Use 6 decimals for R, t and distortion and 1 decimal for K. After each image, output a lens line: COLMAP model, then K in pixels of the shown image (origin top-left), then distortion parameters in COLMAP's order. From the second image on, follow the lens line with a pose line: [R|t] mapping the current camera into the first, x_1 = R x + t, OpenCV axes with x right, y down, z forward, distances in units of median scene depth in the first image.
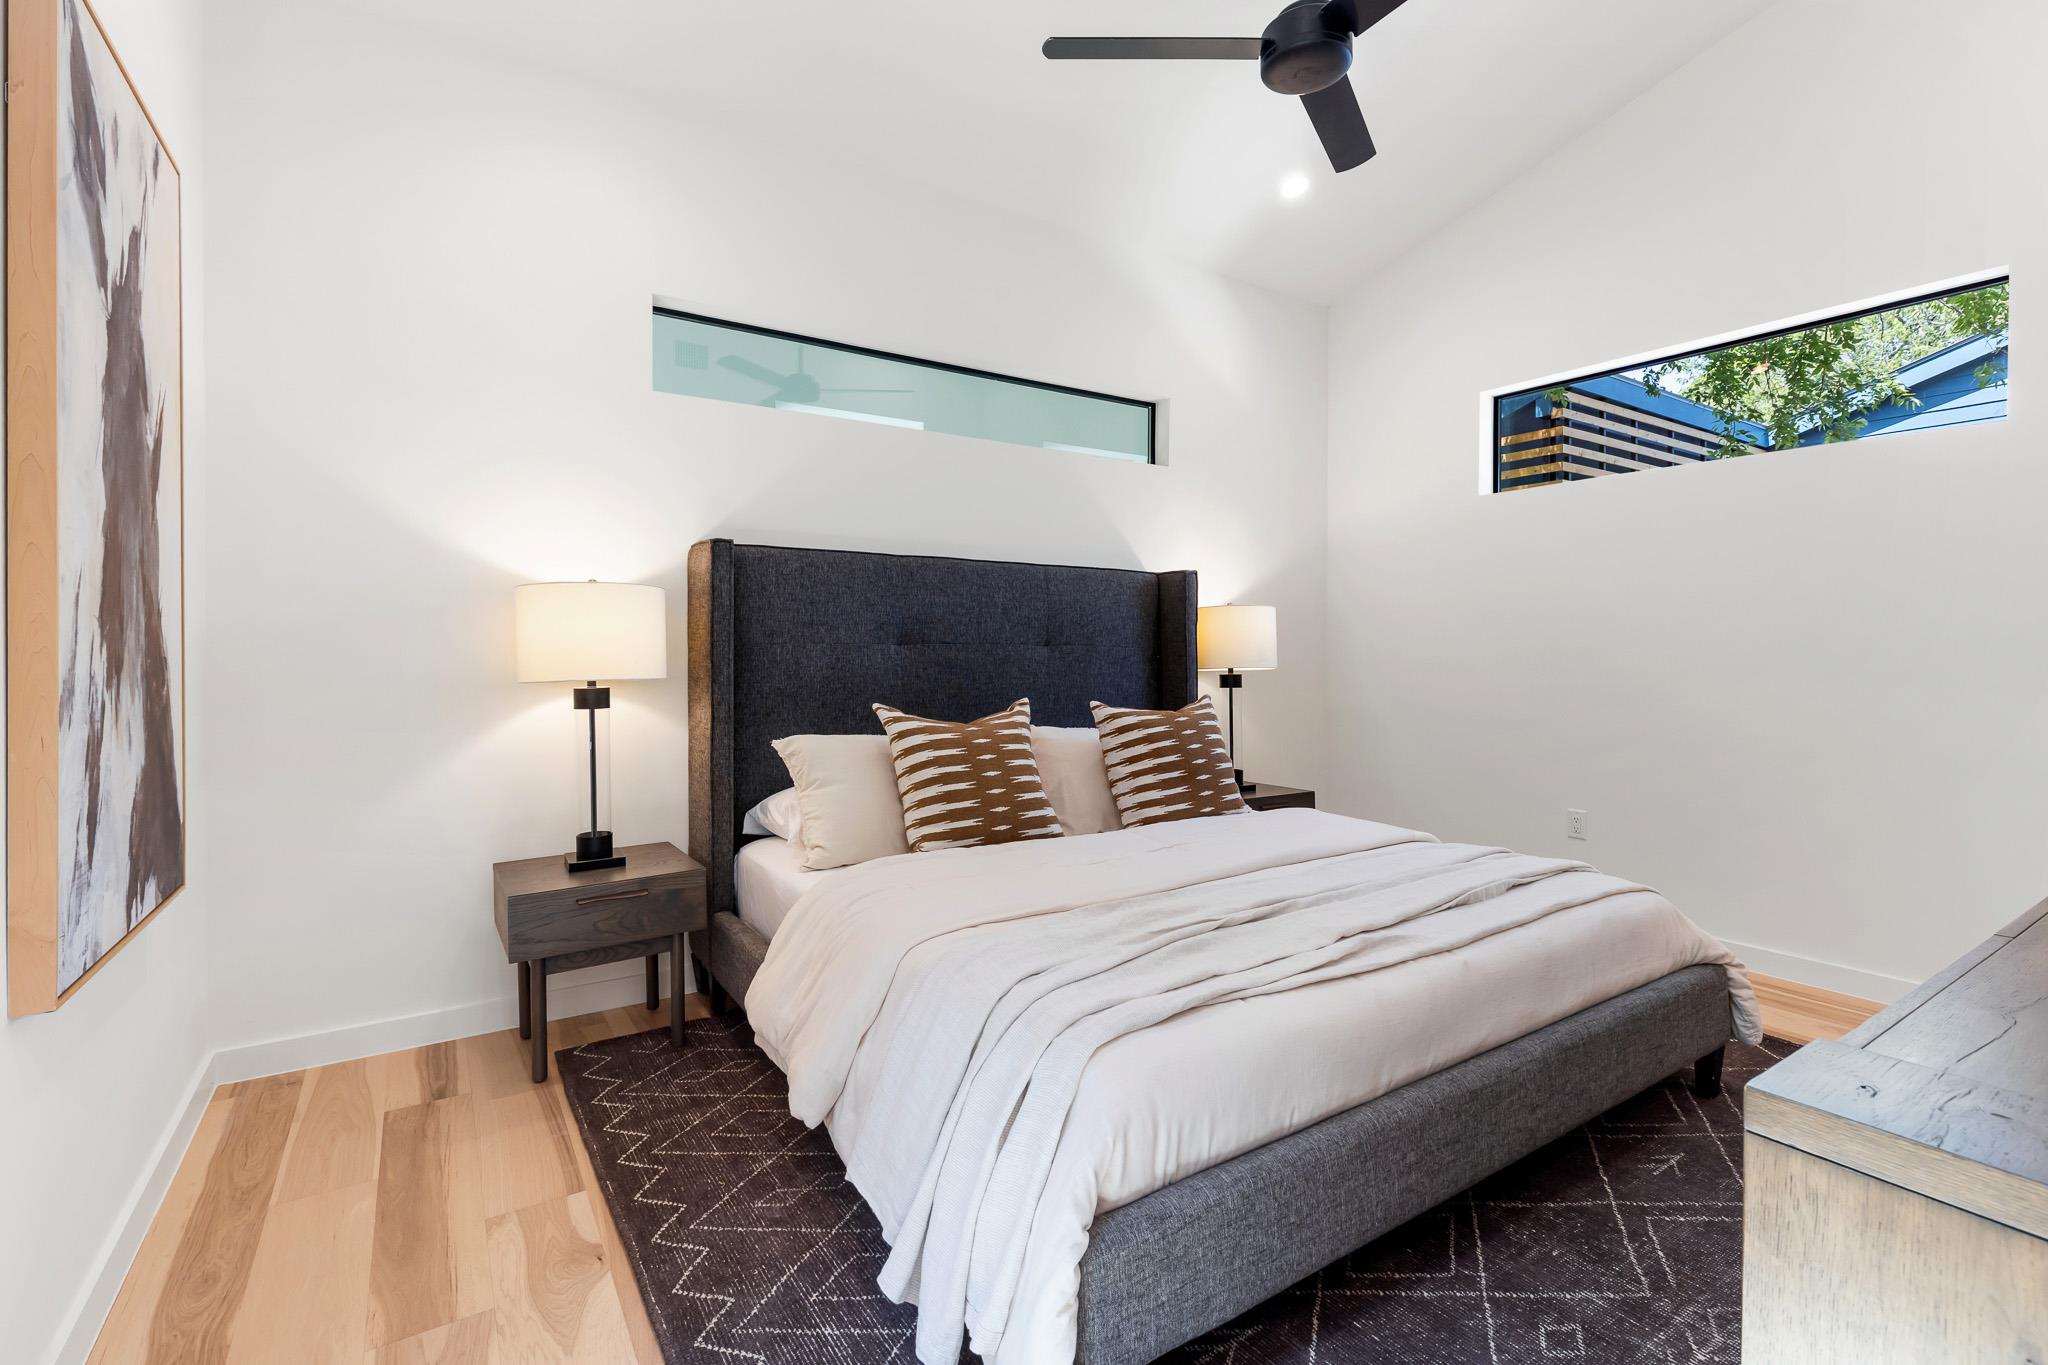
lens RADIAL K [[918.1, 0, 1023.1], [0, 918.1, 652.9], [0, 0, 1]] dist [0.001845, -0.000550]
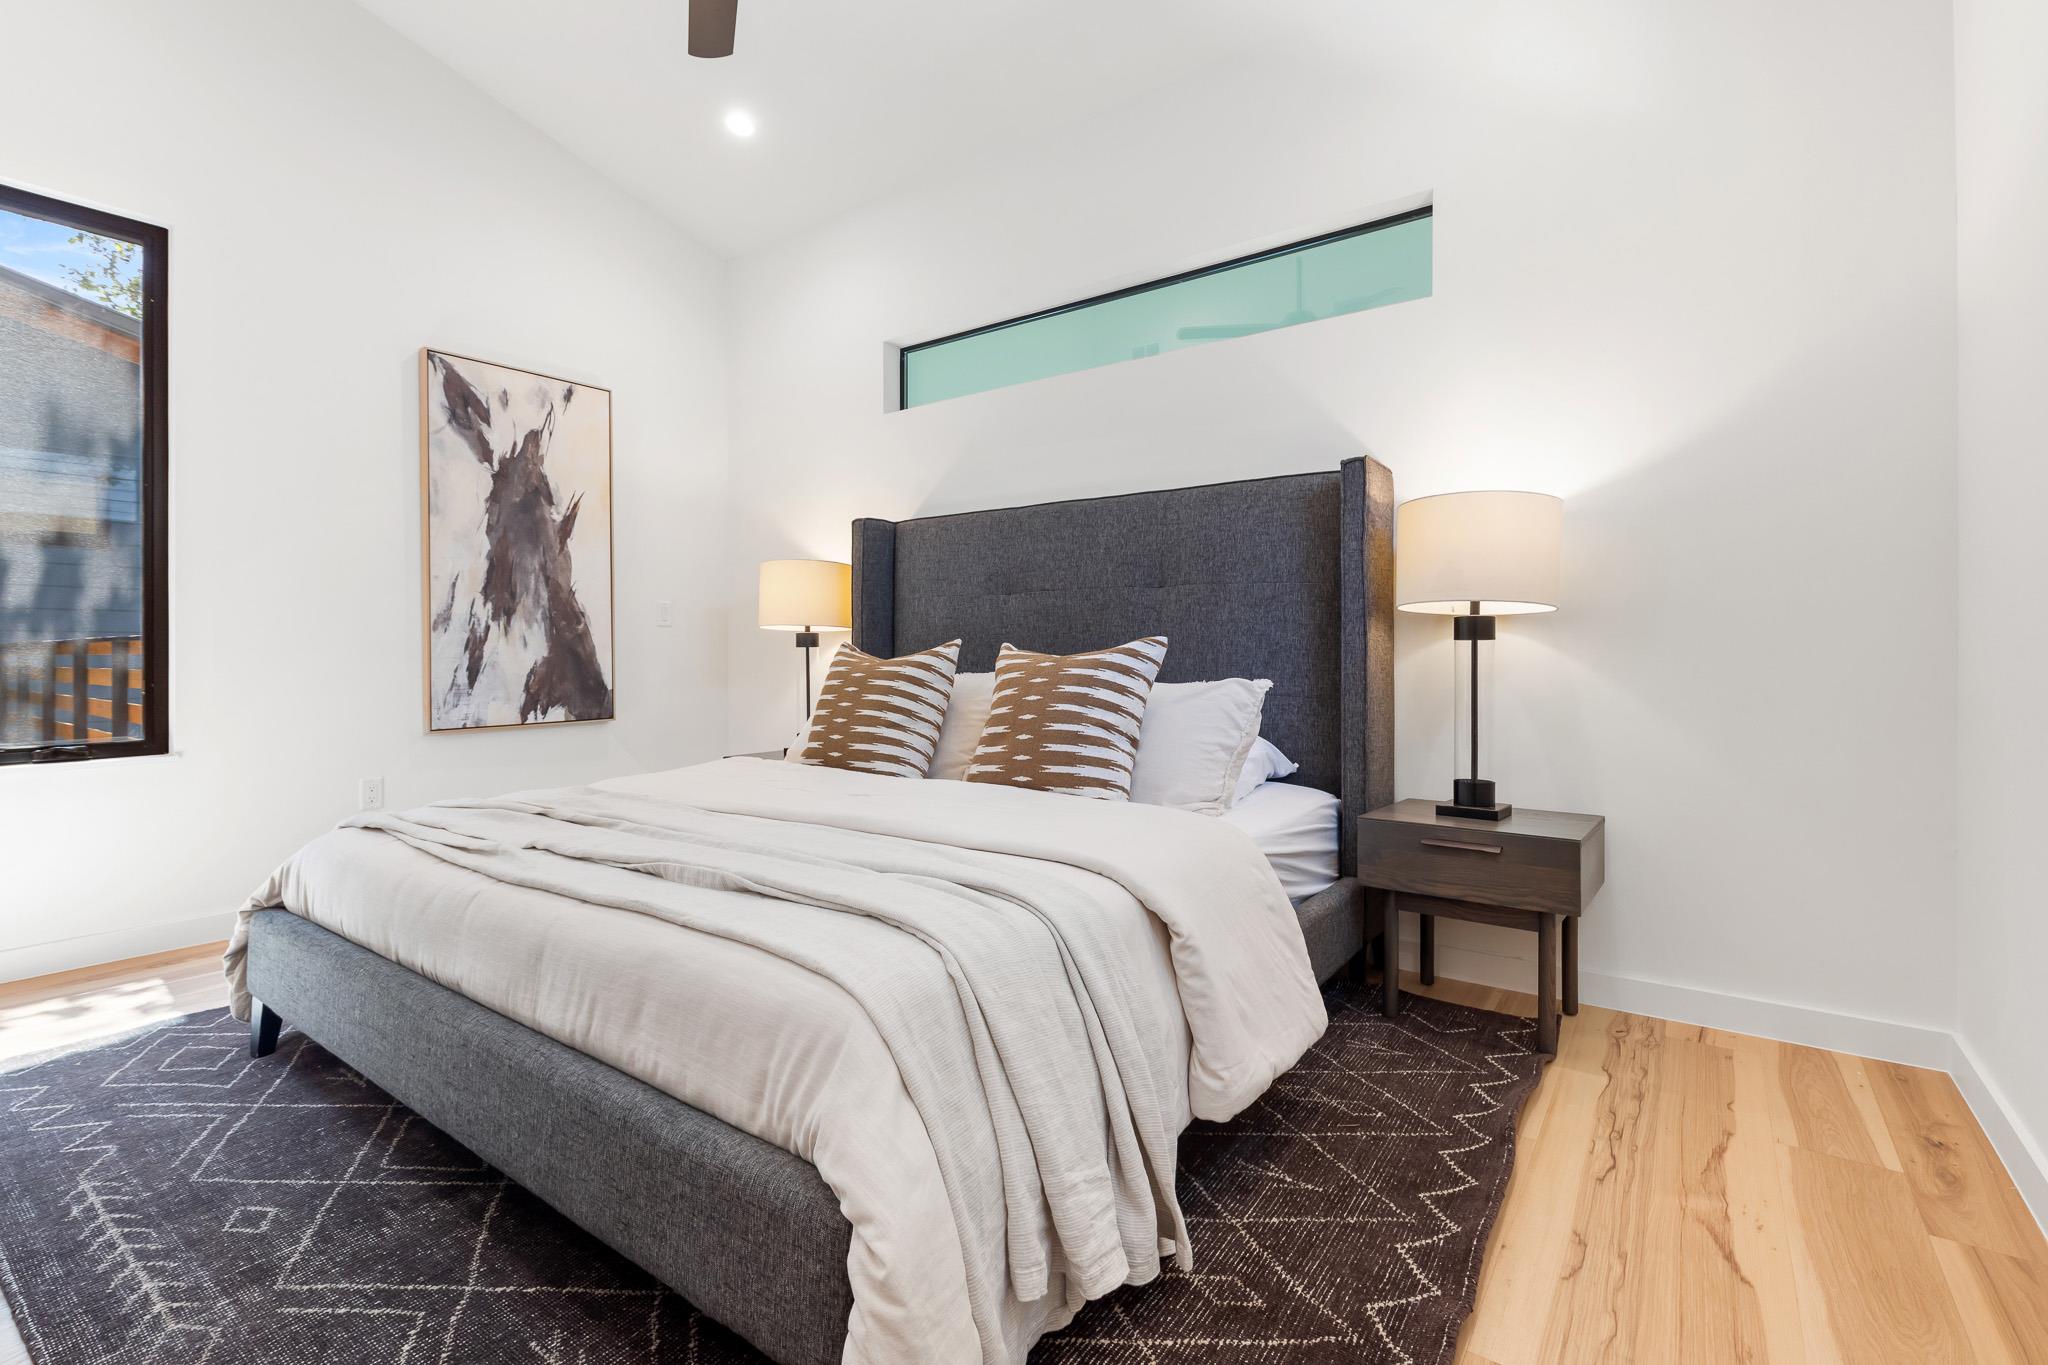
lens RADIAL K [[918.1, 0, 1023.1], [0, 918.1, 652.9], [0, 0, 1]] dist [0.001845, -0.000550]
pose [[0.354555, -0.002646, -0.935032, 1.012196], [-0.000678, 0.999995, -0.003087, 0.072946], [0.935035, 0.001728, 0.354551, 0.793765]]
